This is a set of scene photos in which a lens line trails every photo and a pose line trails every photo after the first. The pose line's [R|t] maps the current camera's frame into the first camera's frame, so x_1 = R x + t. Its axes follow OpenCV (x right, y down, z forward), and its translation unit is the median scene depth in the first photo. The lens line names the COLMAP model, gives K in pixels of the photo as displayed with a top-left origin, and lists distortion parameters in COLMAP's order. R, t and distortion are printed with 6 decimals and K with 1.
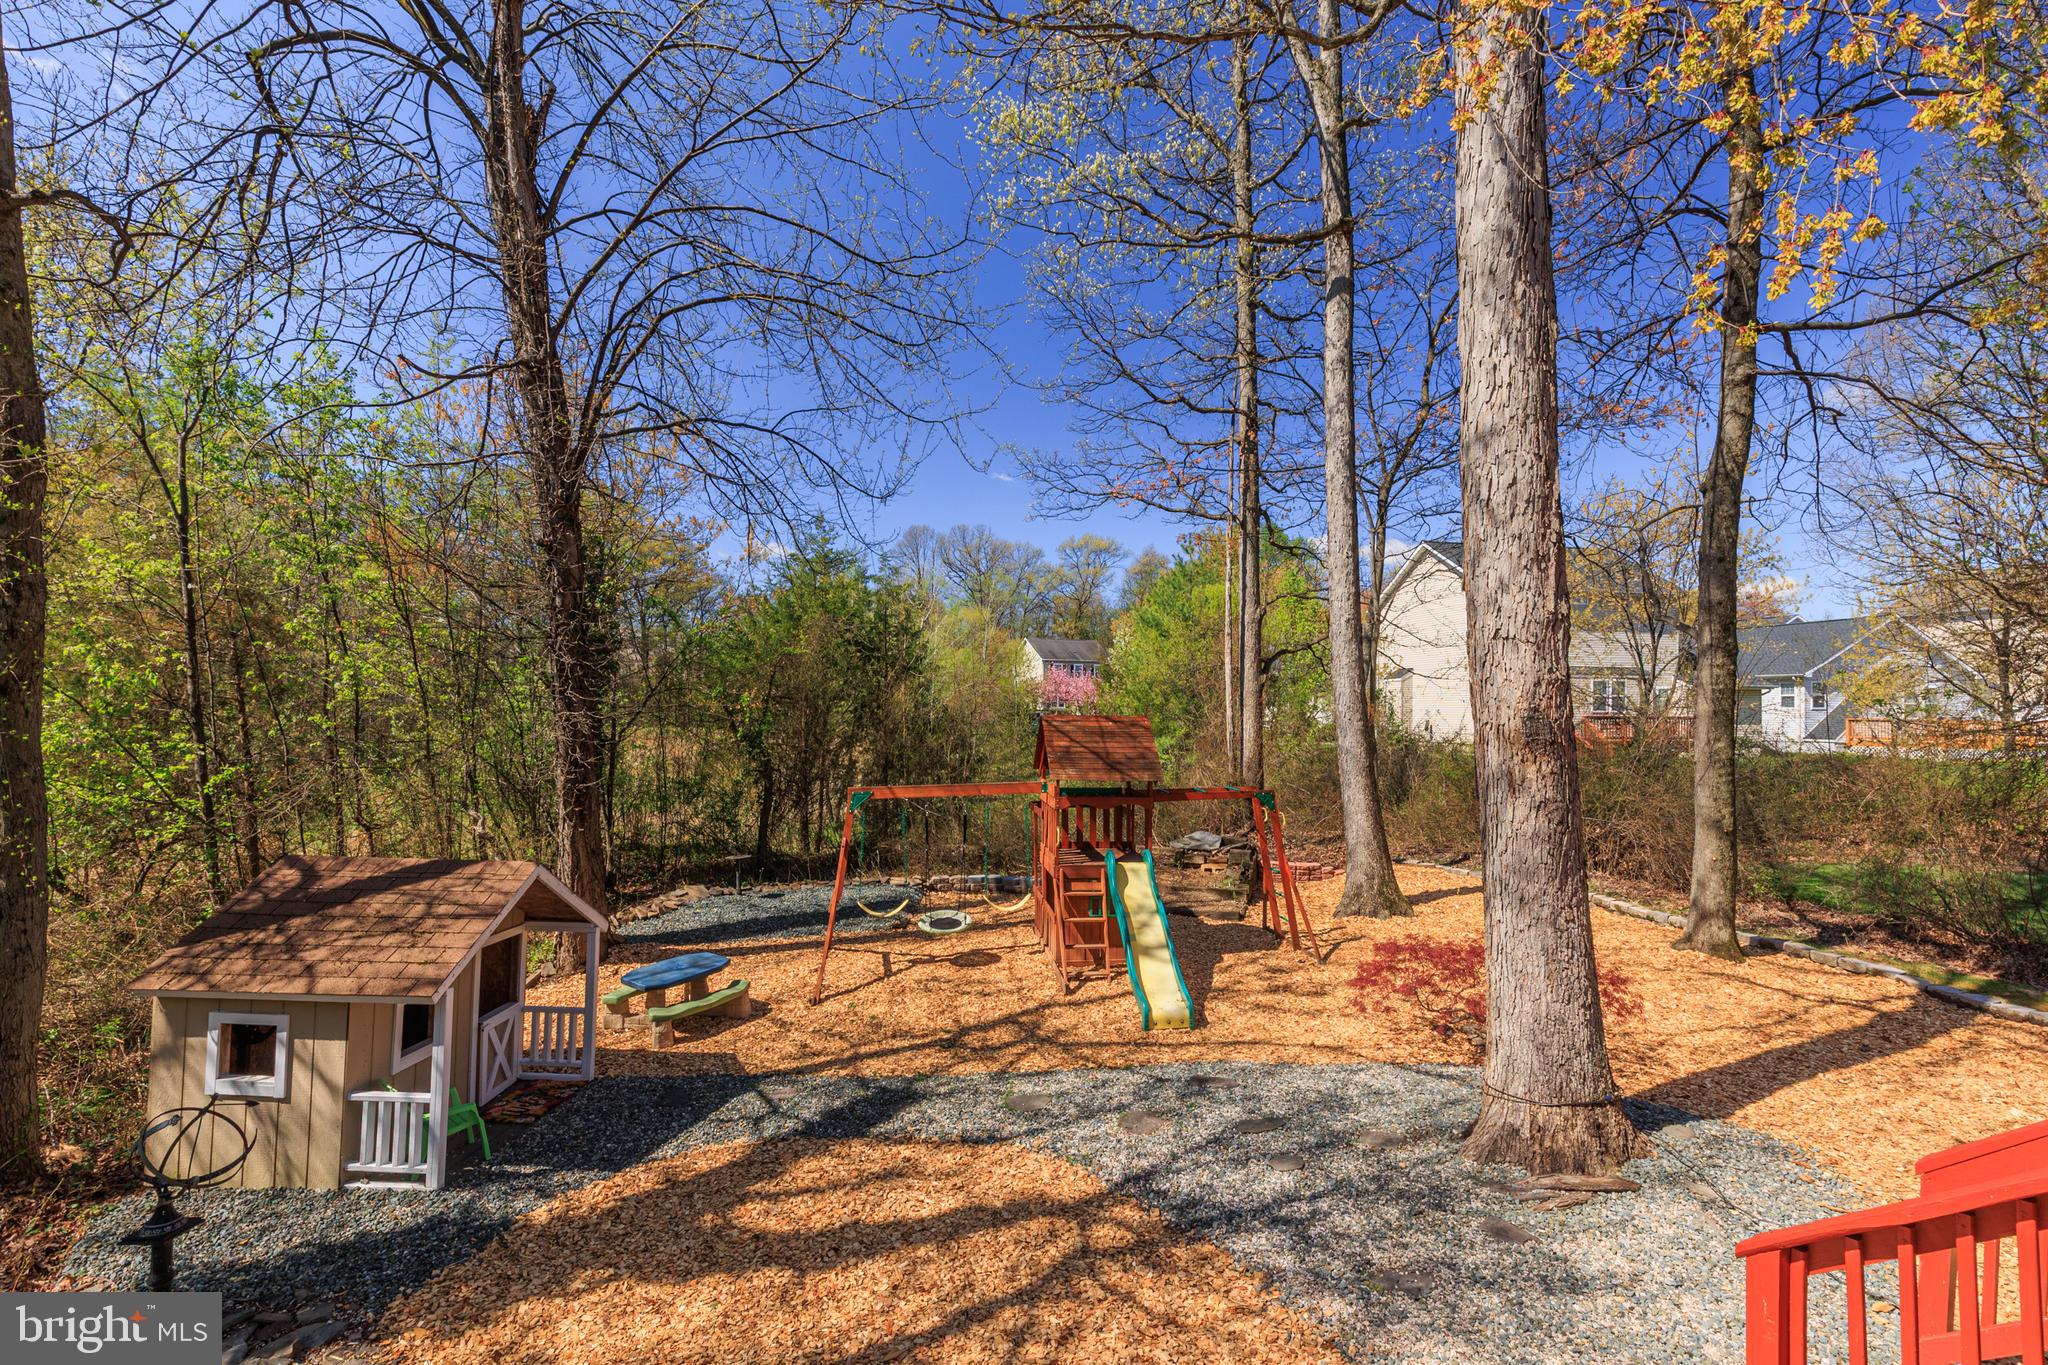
lens RADIAL K [[917.5, 0, 1035.0], [0, 917.5, 699.2], [0, 0, 1]] dist [0.014908, 0.000067]
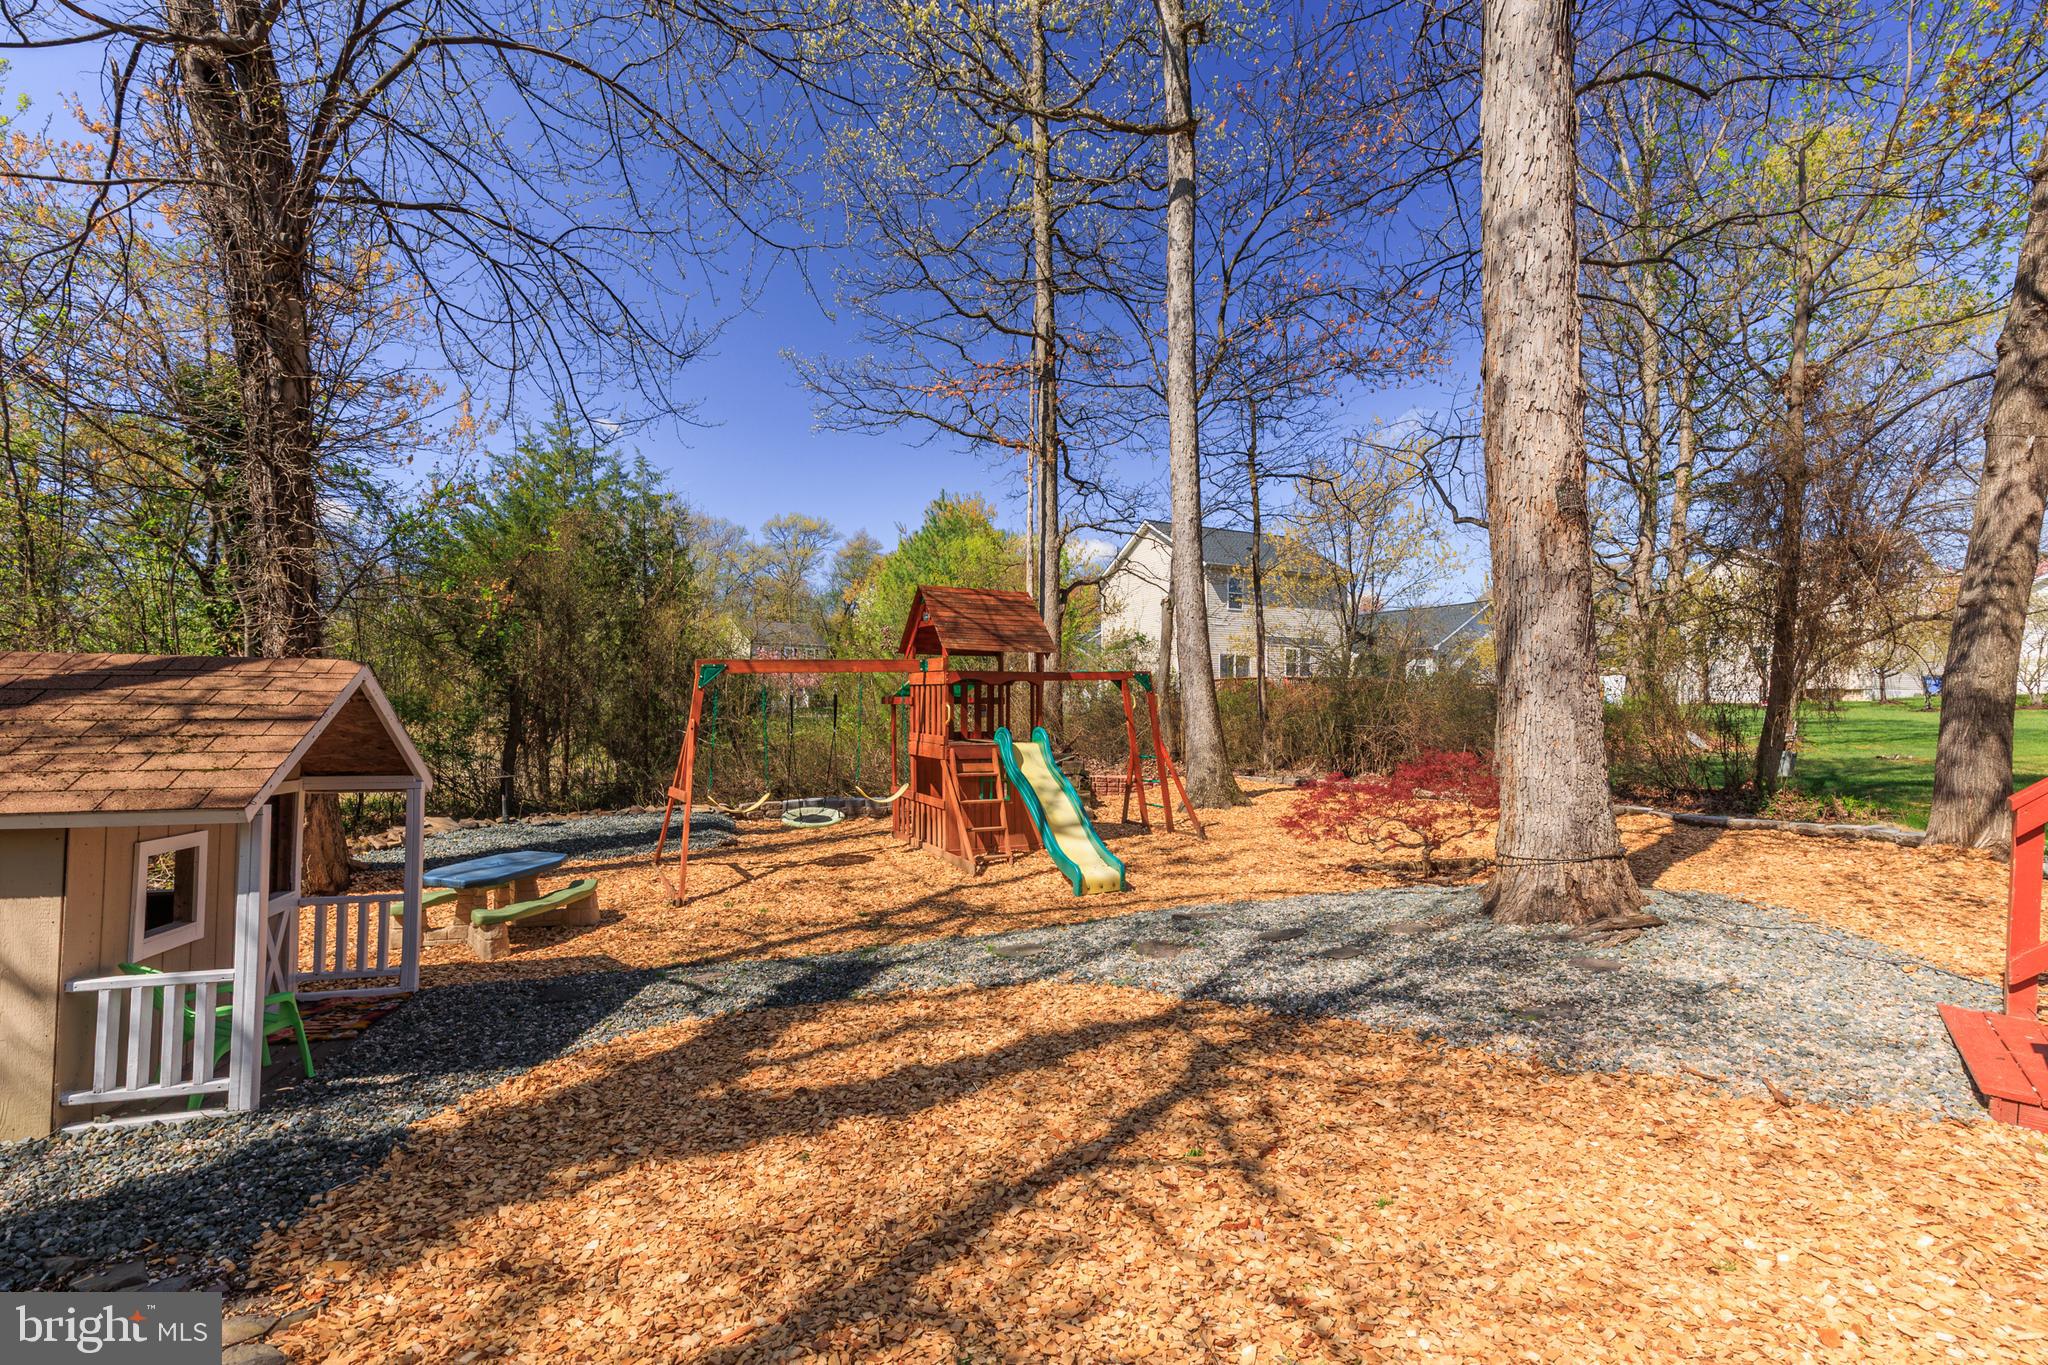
lens RADIAL K [[917.5, 0, 1035.0], [0, 917.5, 699.2], [0, 0, 1]] dist [0.014908, 0.000067]
pose [[0.946425, -0.003531, 0.322905, -0.209838], [0.002639, 0.999991, 0.003201, 0.150198], [-0.322913, -0.002178, 0.946426, 0.131509]]
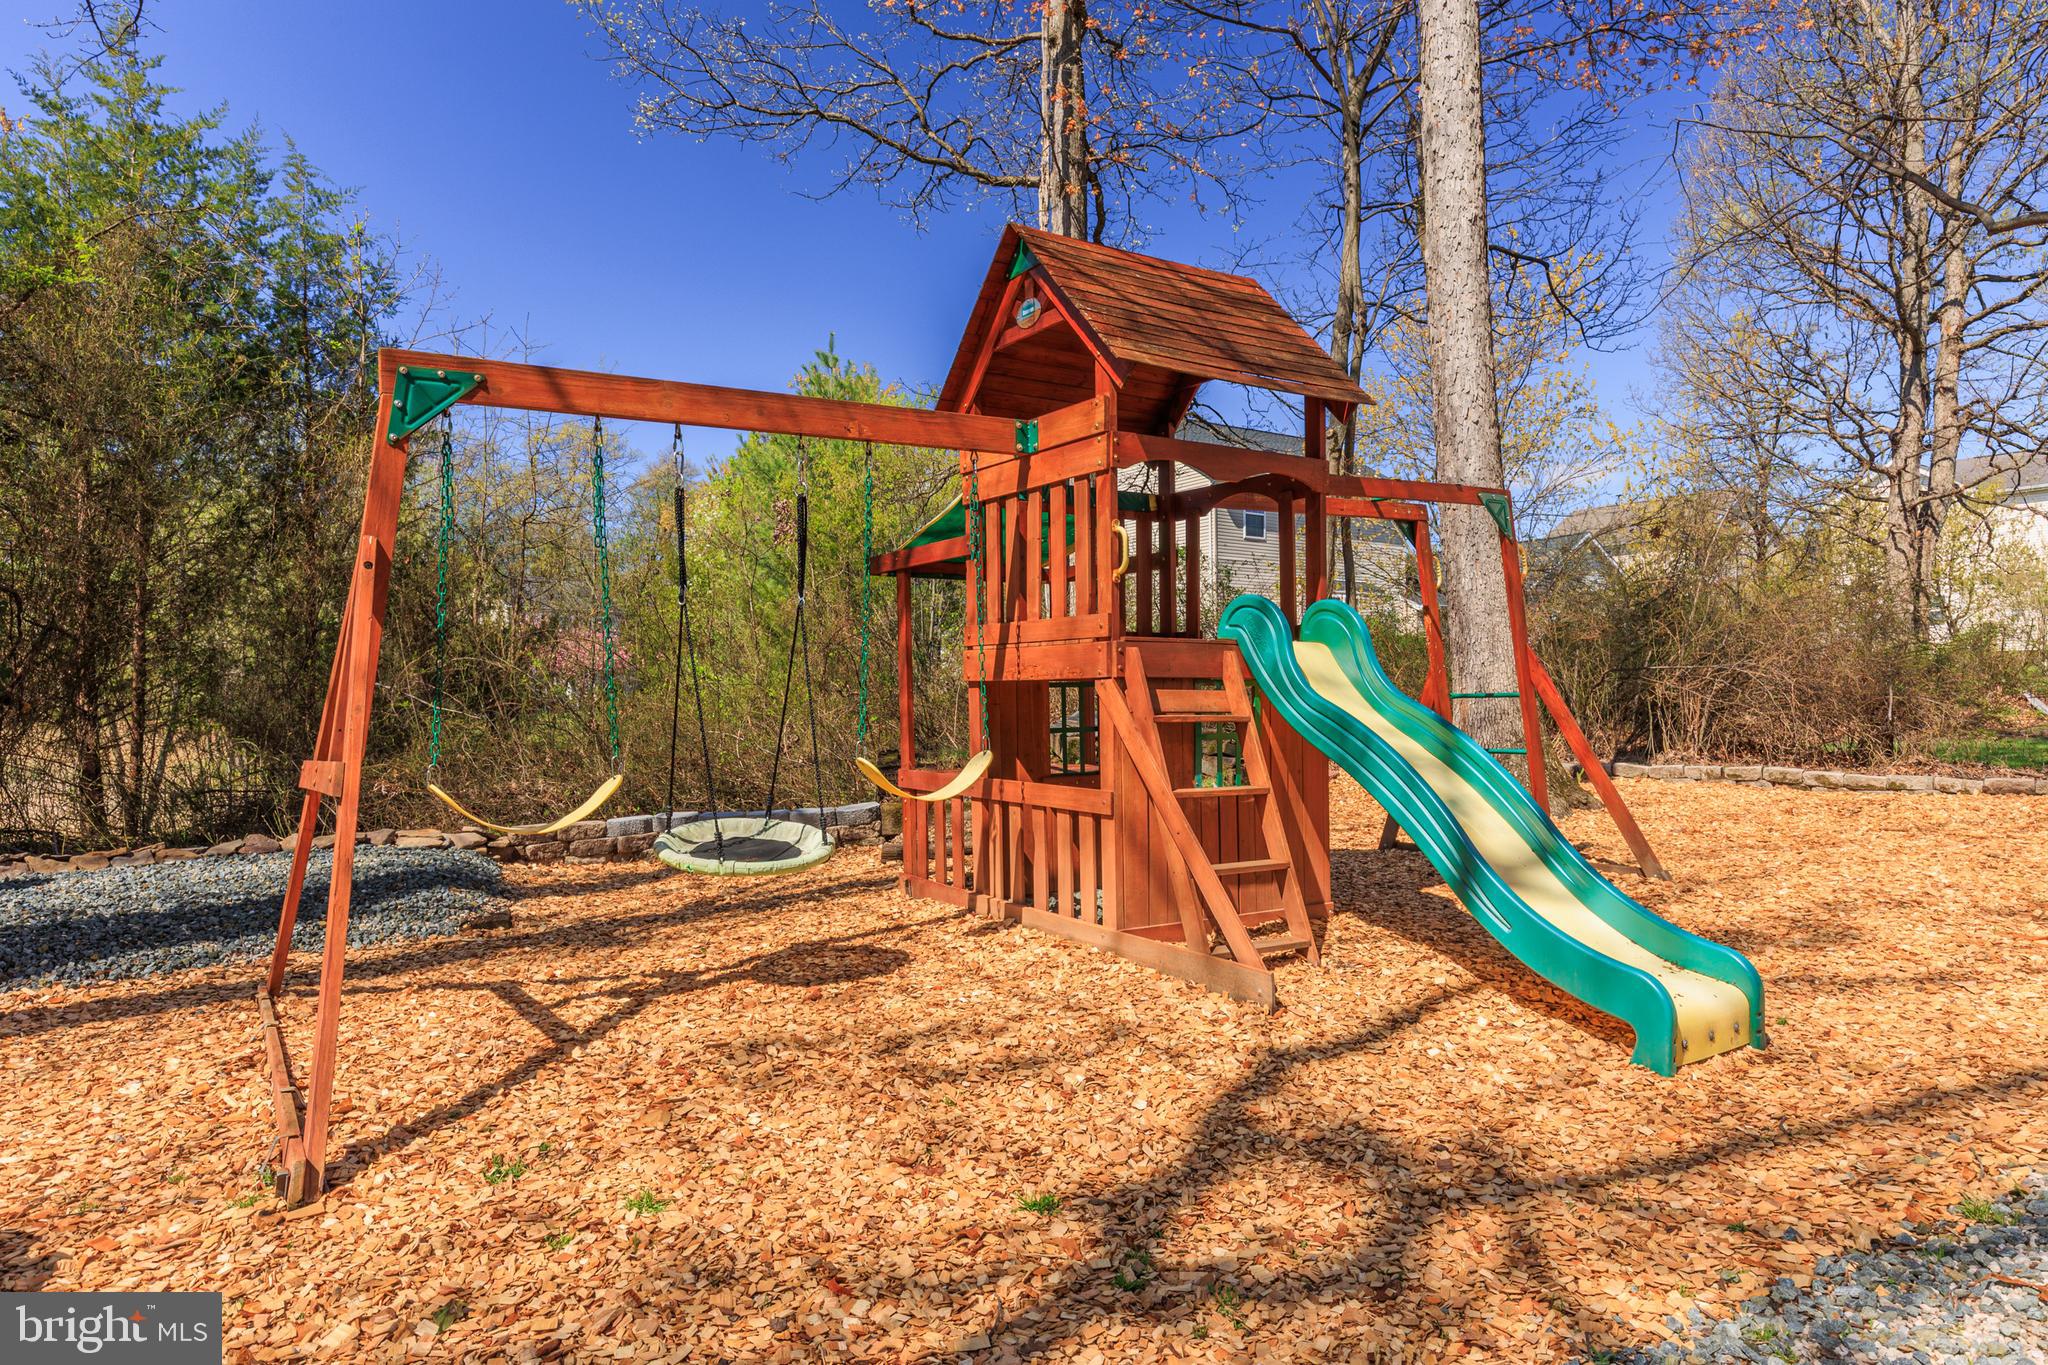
lens RADIAL K [[1230.0, 0, 1024.0], [0, 1230.0, 682.5], [0, 0, 1]] dist [0.004660, 0.000837]
pose [[0.910492, -0.009977, 0.413406, -0.211474], [0.014277, 0.999871, -0.007312, 0.225794], [-0.413280, 0.012560, 0.910517, 0.697826]]
